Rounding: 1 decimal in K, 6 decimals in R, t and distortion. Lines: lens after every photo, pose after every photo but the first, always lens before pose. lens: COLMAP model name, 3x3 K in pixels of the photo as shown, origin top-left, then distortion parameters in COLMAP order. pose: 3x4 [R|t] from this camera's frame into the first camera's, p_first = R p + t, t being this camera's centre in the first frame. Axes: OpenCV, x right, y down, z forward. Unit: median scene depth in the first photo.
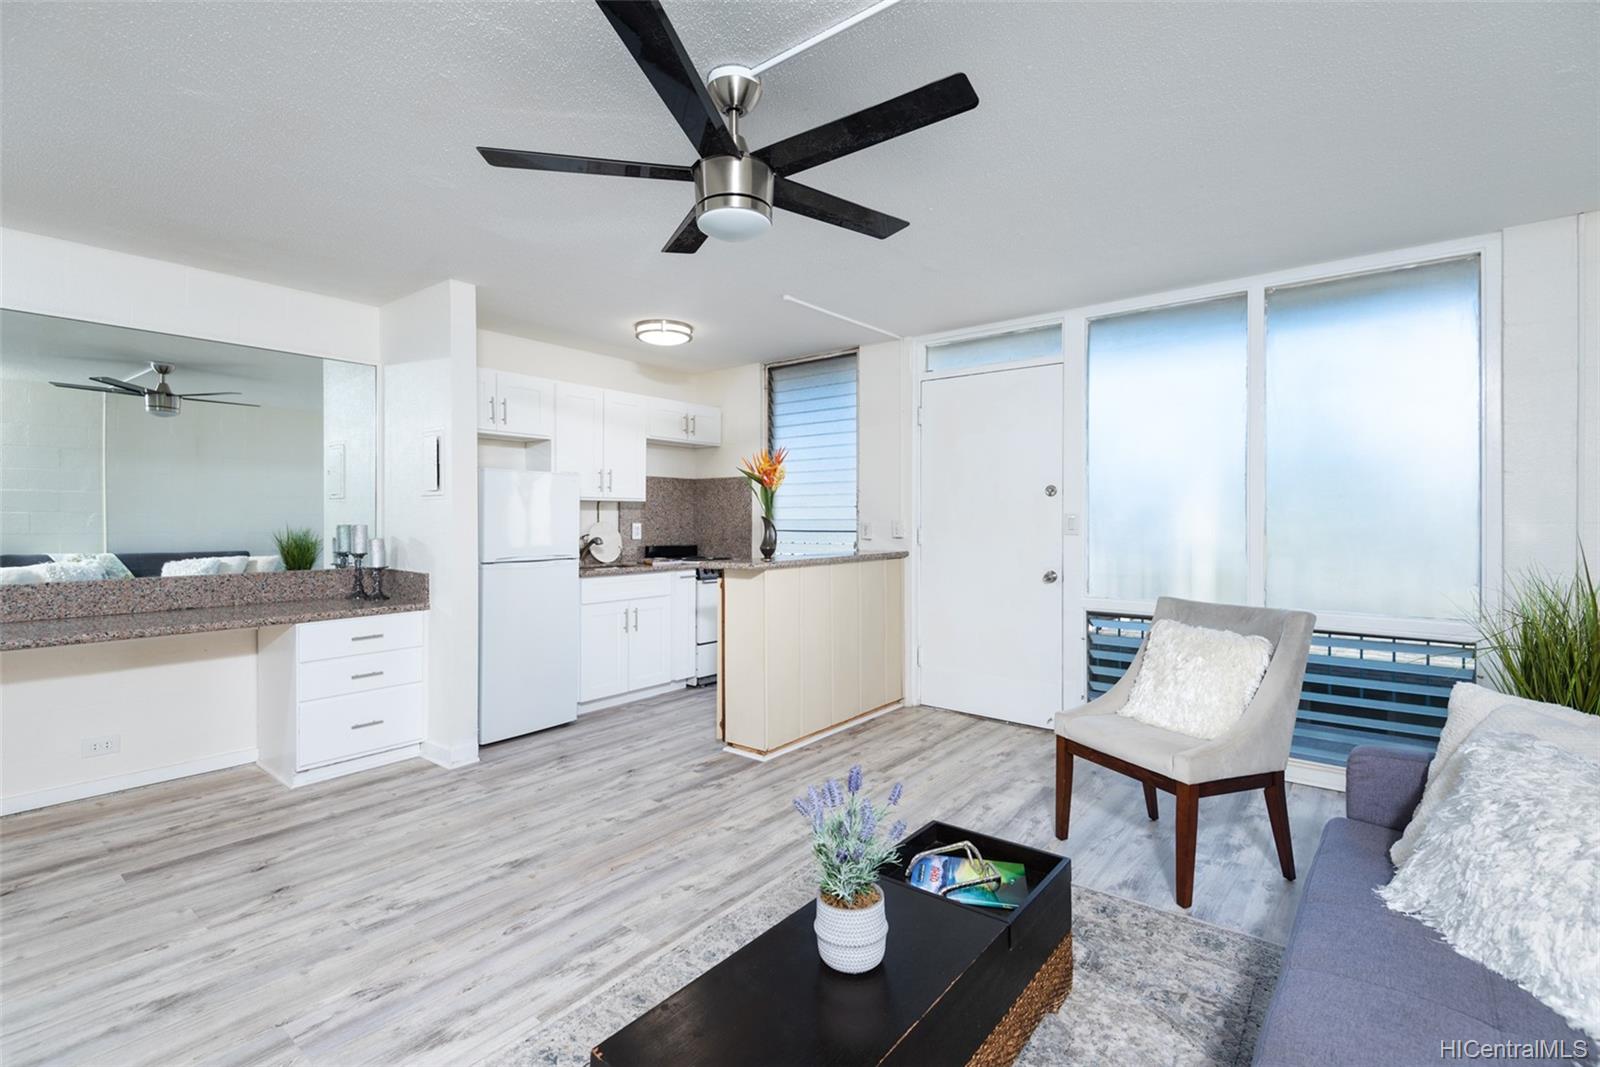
lens RADIAL K [[724.4, 0, 804.0], [0, 724.4, 528.2], [0, 0, 1]] dist [0.001046, -0.000035]
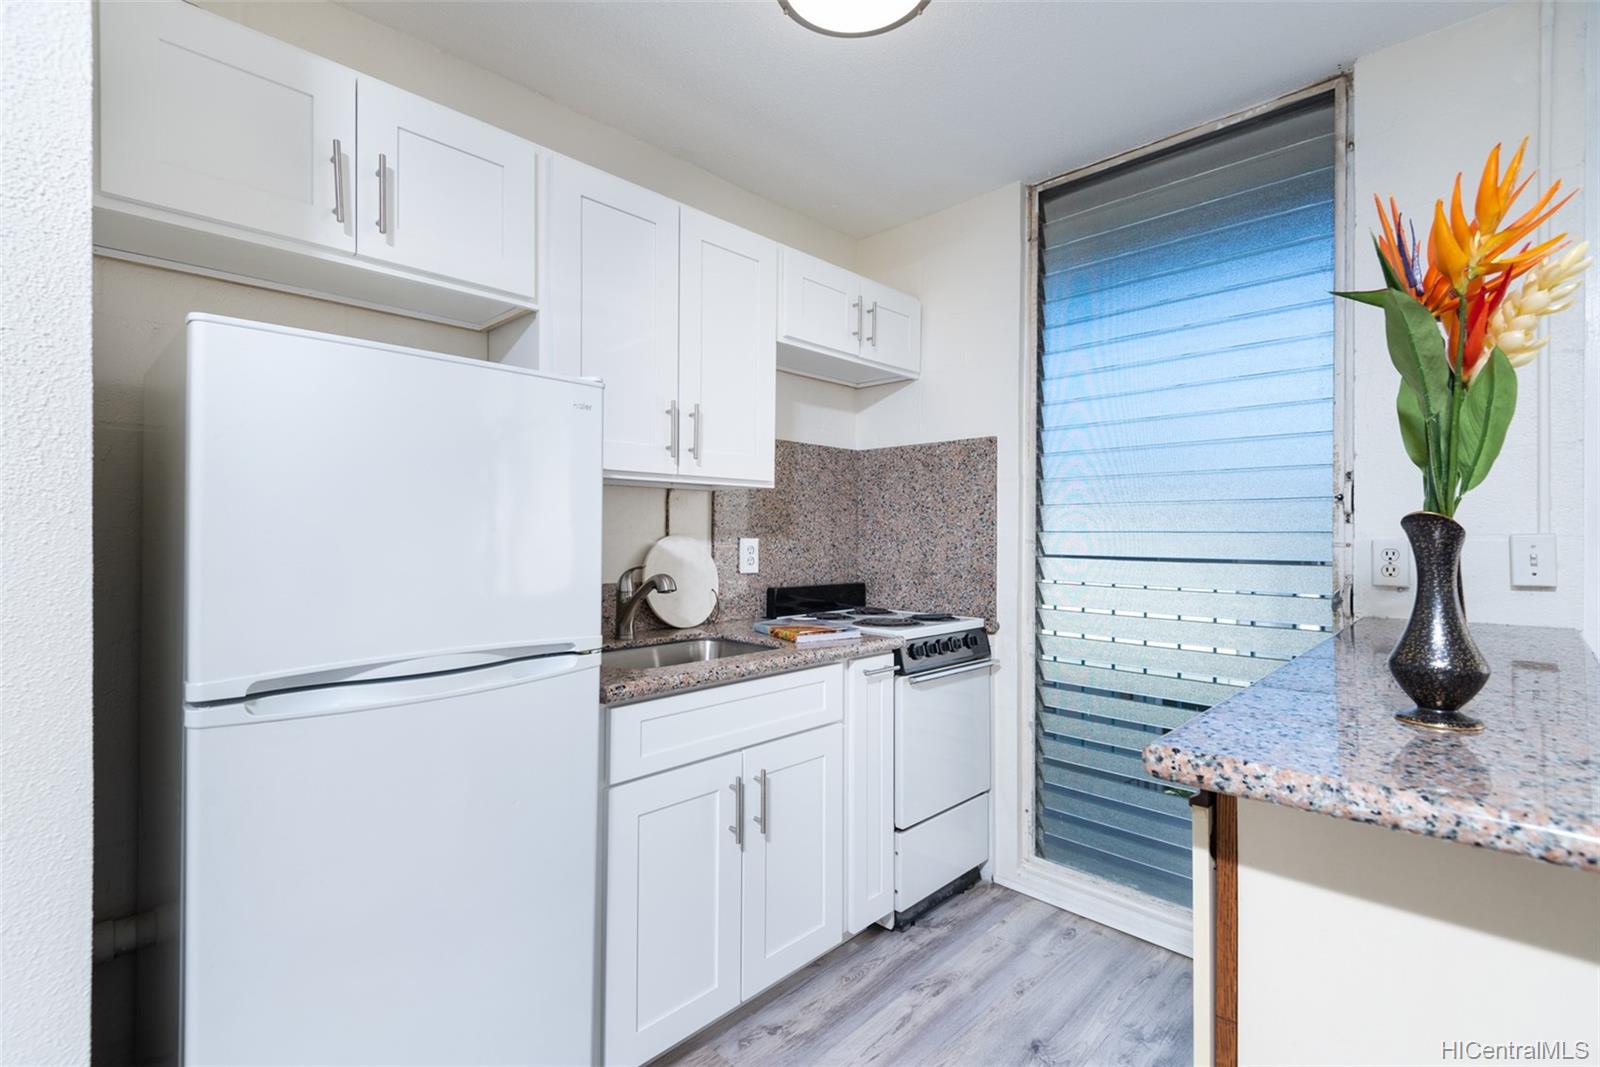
lens RADIAL K [[724.4, 0, 804.0], [0, 724.4, 528.2], [0, 0, 1]] dist [0.001046, -0.000035]
pose [[0.994852, 0.002599, -0.101304, -0.157524], [-0.004020, 0.999896, -0.013822, -0.008017], [0.101258, 0.014158, 0.994759, 0.571805]]
